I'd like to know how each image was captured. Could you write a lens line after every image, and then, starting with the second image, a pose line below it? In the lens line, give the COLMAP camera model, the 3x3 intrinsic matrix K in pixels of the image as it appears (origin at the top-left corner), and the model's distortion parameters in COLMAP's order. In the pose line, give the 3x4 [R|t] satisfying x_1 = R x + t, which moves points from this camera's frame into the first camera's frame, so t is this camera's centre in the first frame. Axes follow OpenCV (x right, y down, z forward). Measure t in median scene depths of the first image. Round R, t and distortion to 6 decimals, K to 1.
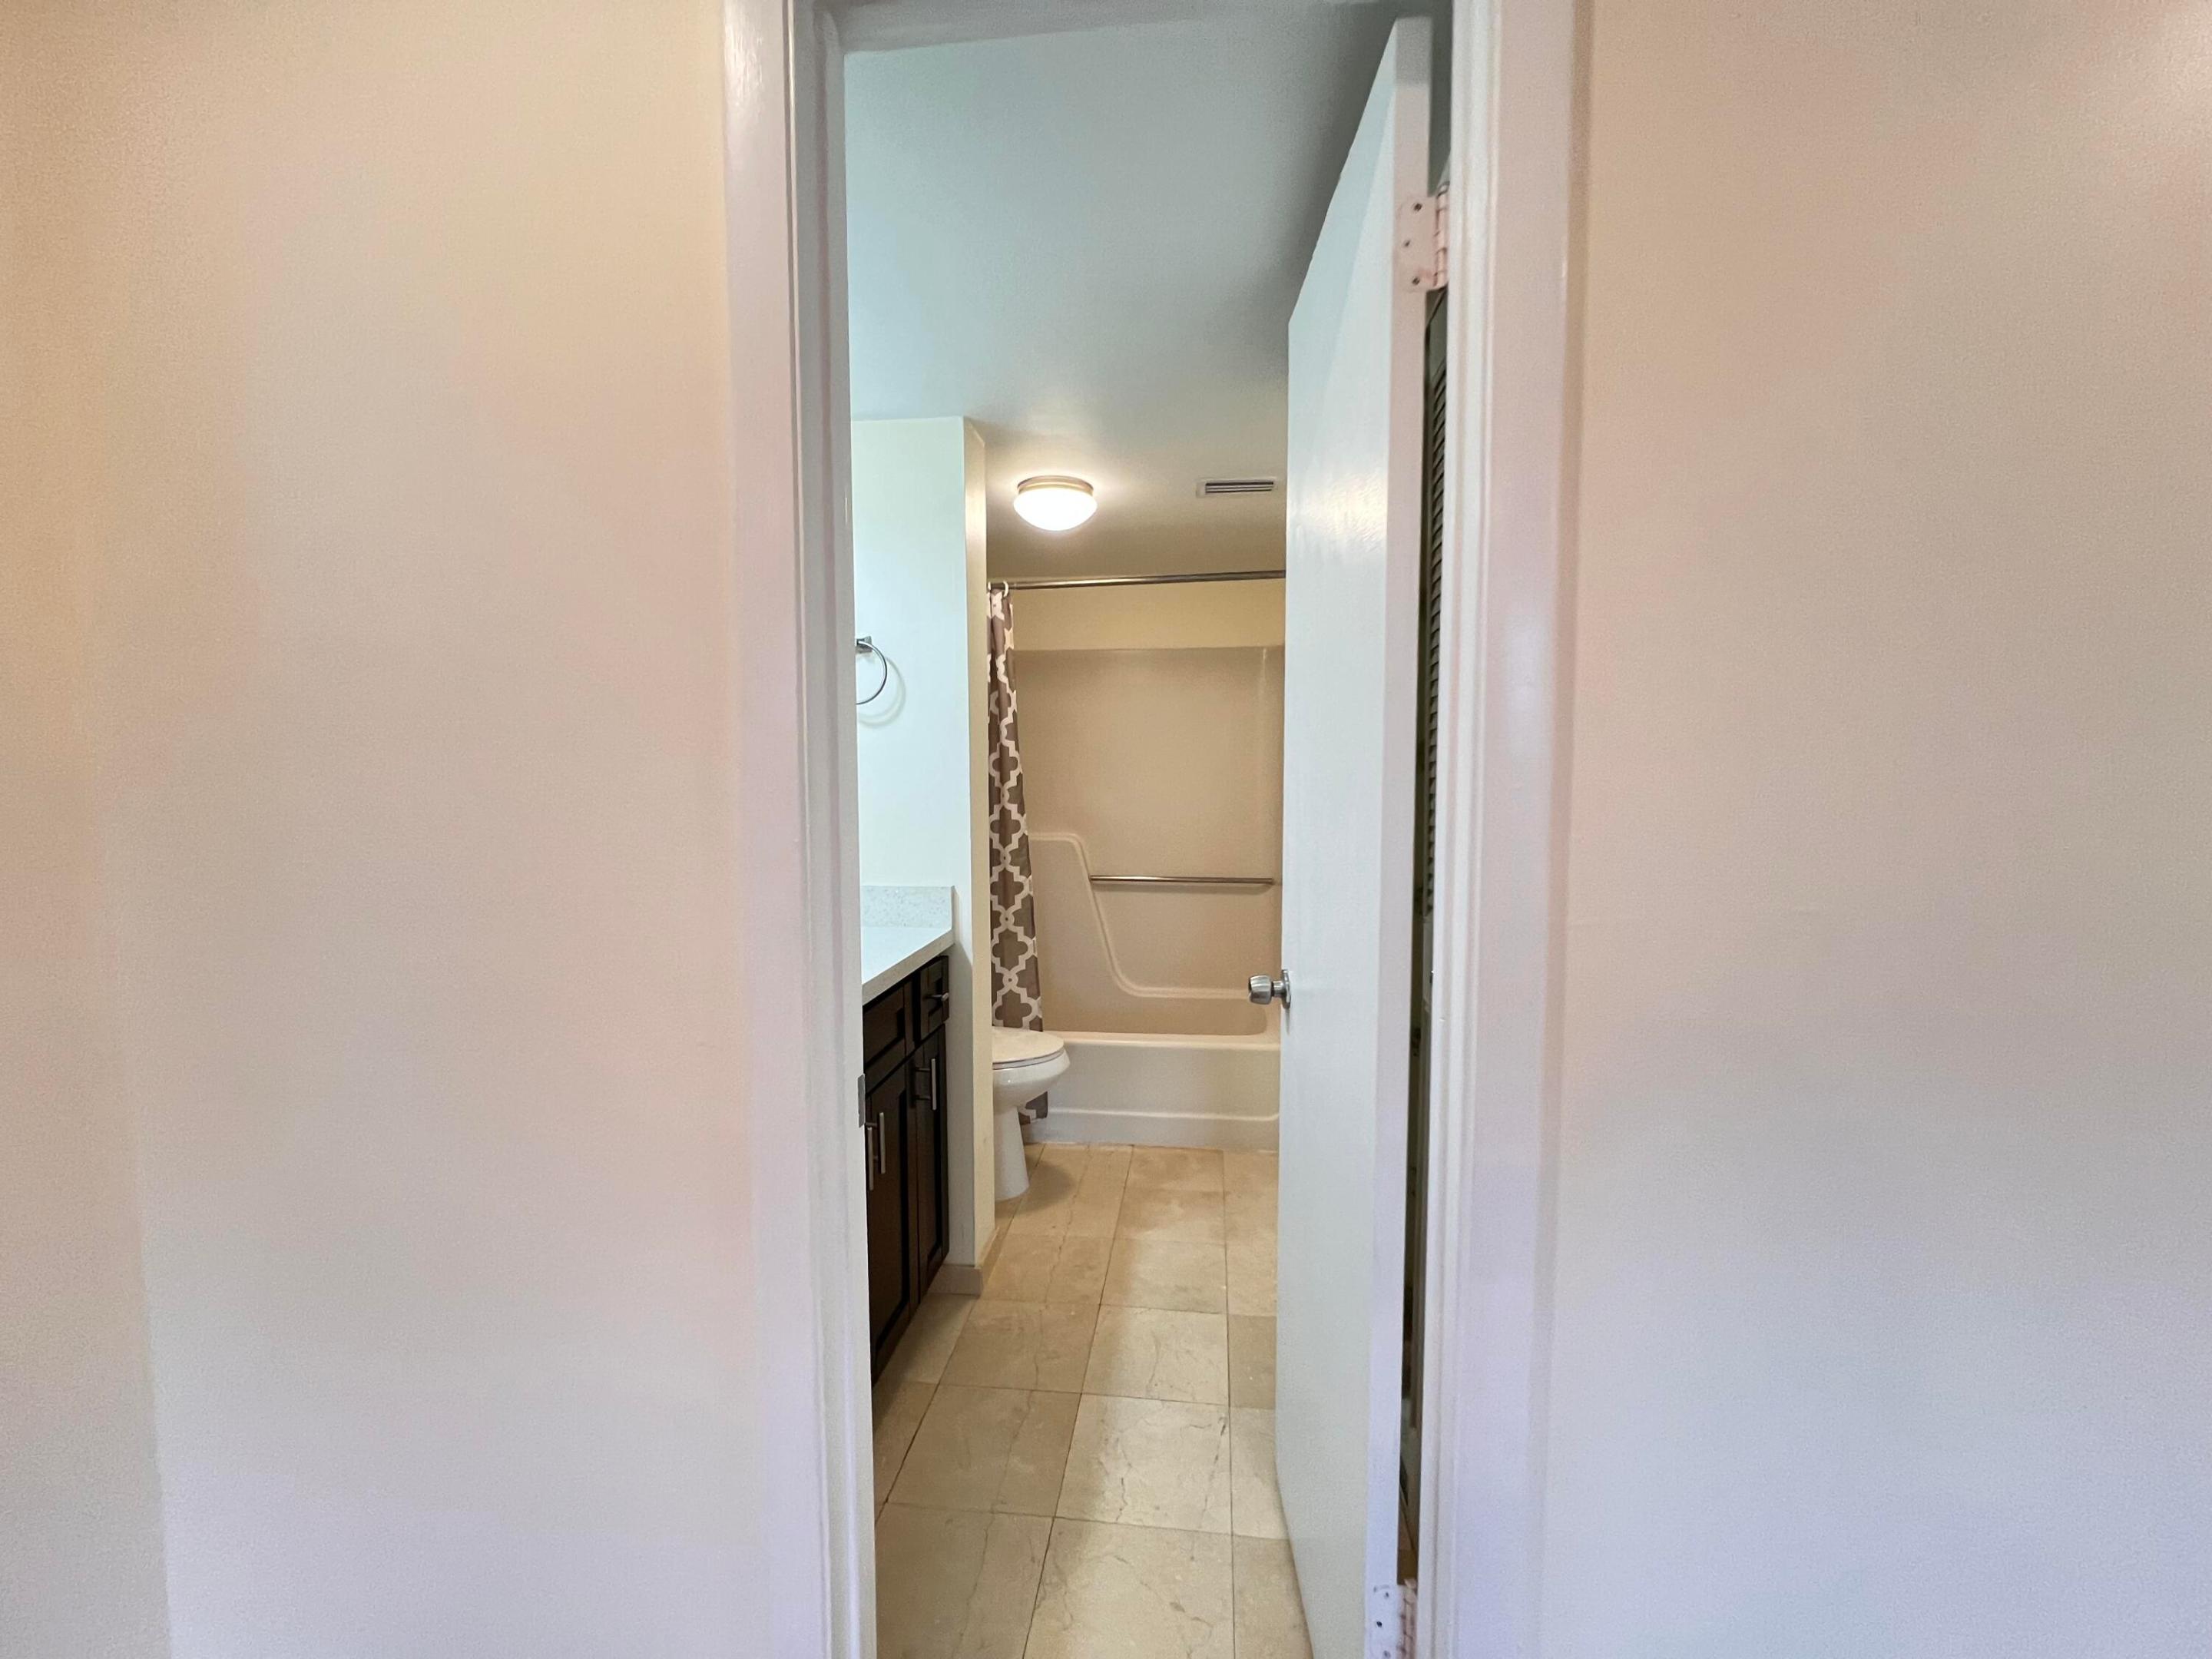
lens RADIAL K [[886.8, 0, 1099.0], [0, 886.8, 825.0], [0, 0, 1]] dist [-0.000682, 0.000397]
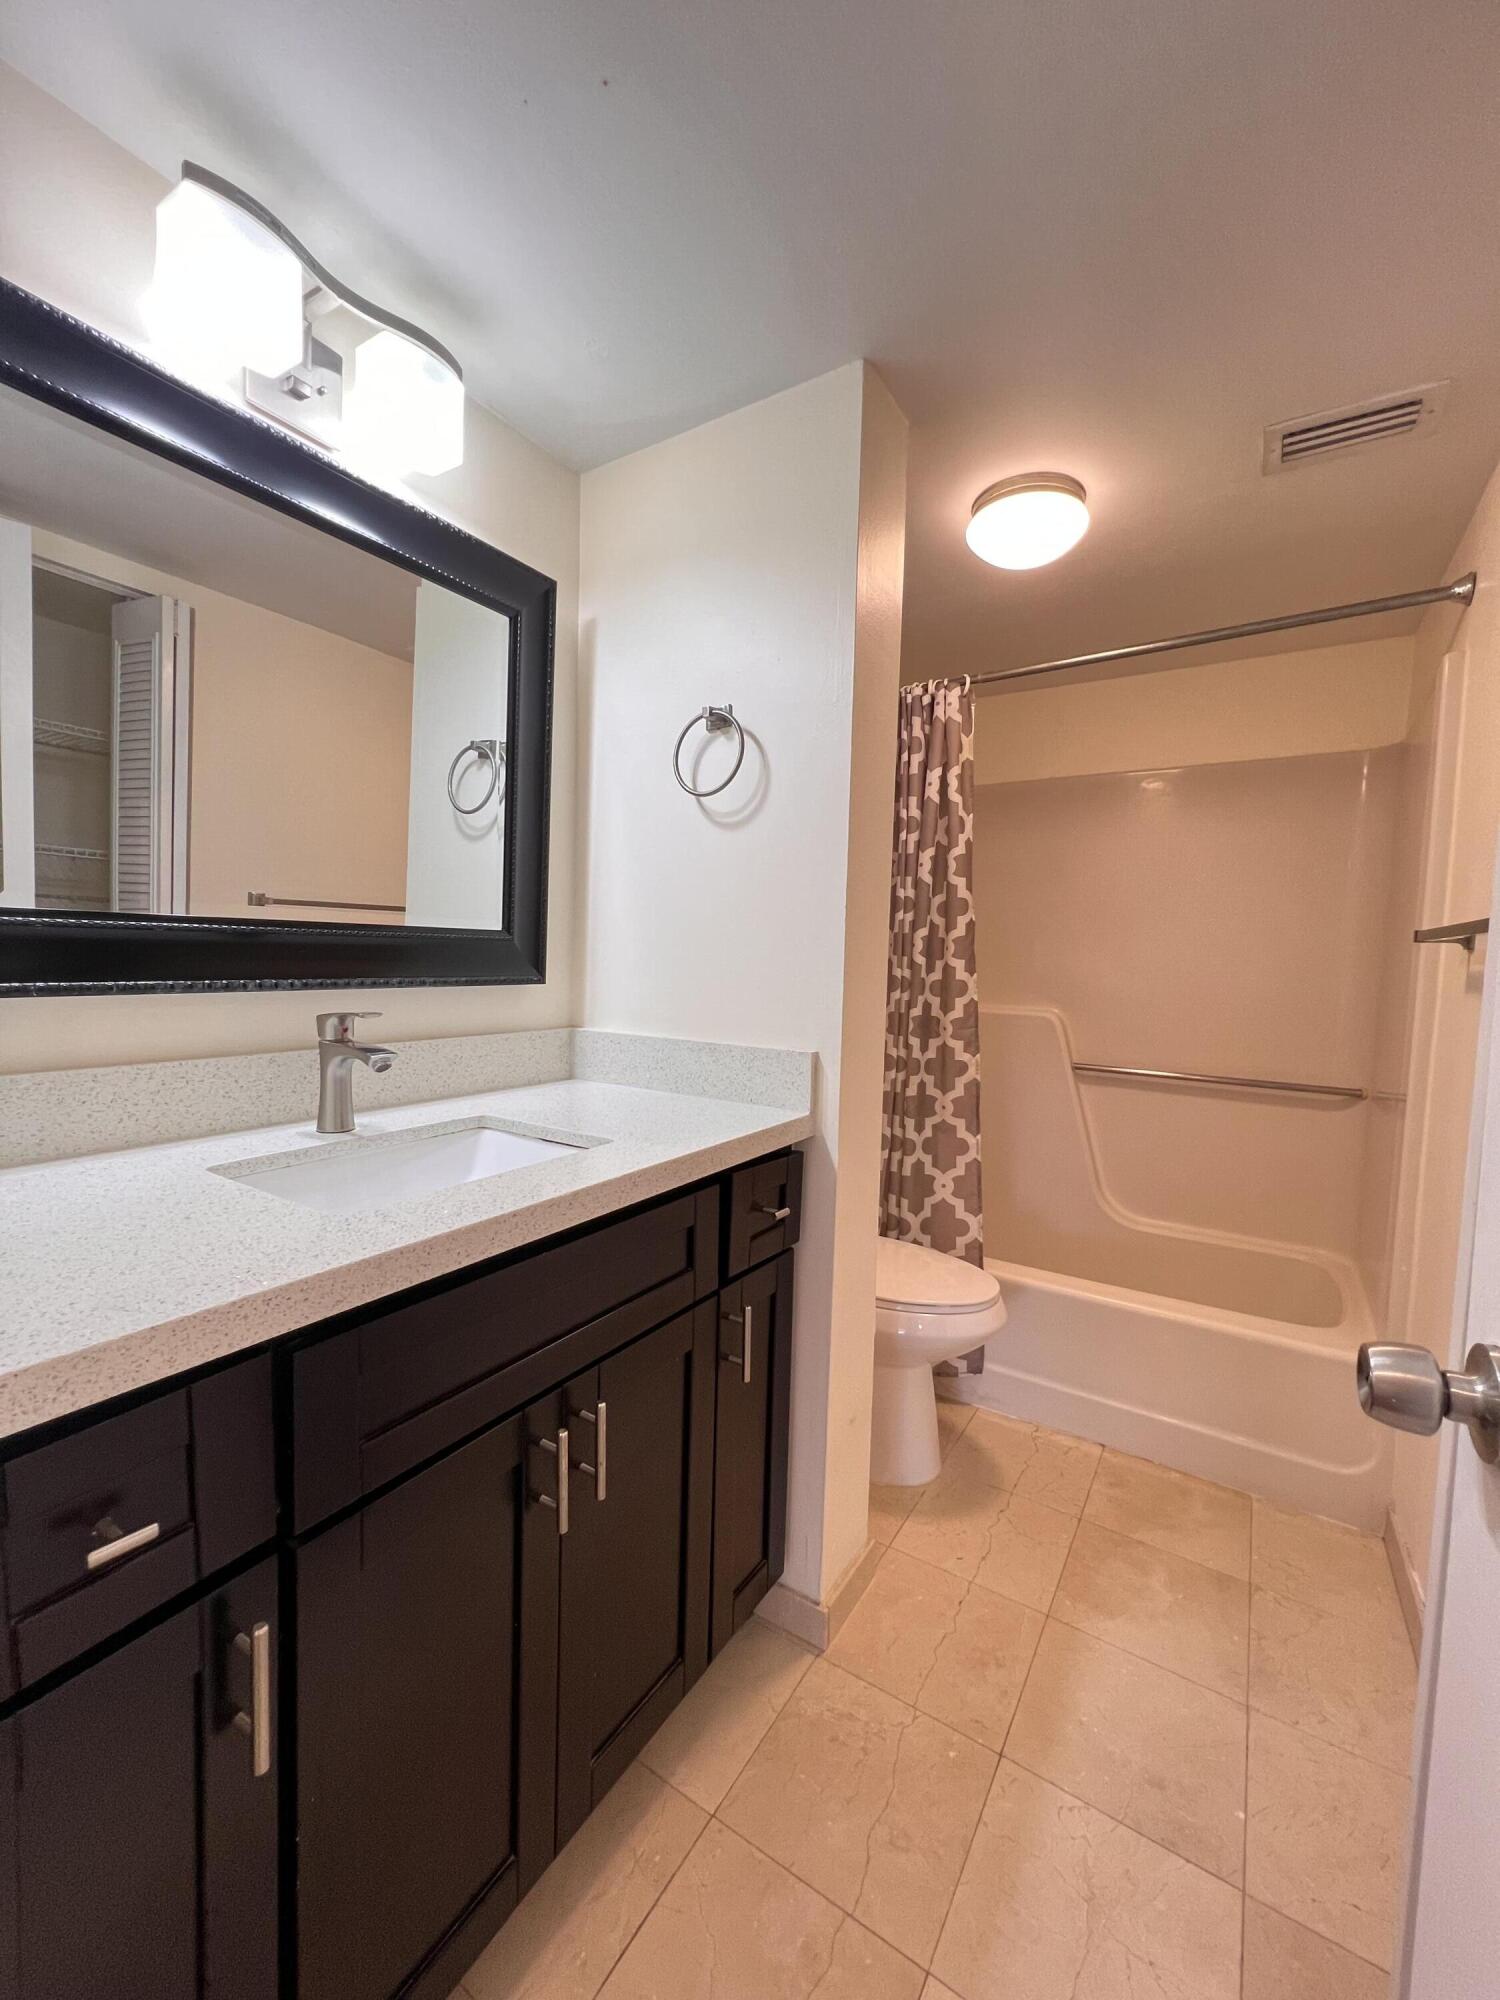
lens RADIAL K [[801.8, 0, 743.5], [0, 801.8, 1004.7], [0, 0, 1]] dist [-0.000682, 0.000397]
pose [[0.900589, 0.052202, -0.431527, 0.037115], [-0.055753, 0.998435, 0.004427, 0.023074], [0.431082, 0.020072, 0.902089, 0.290906]]
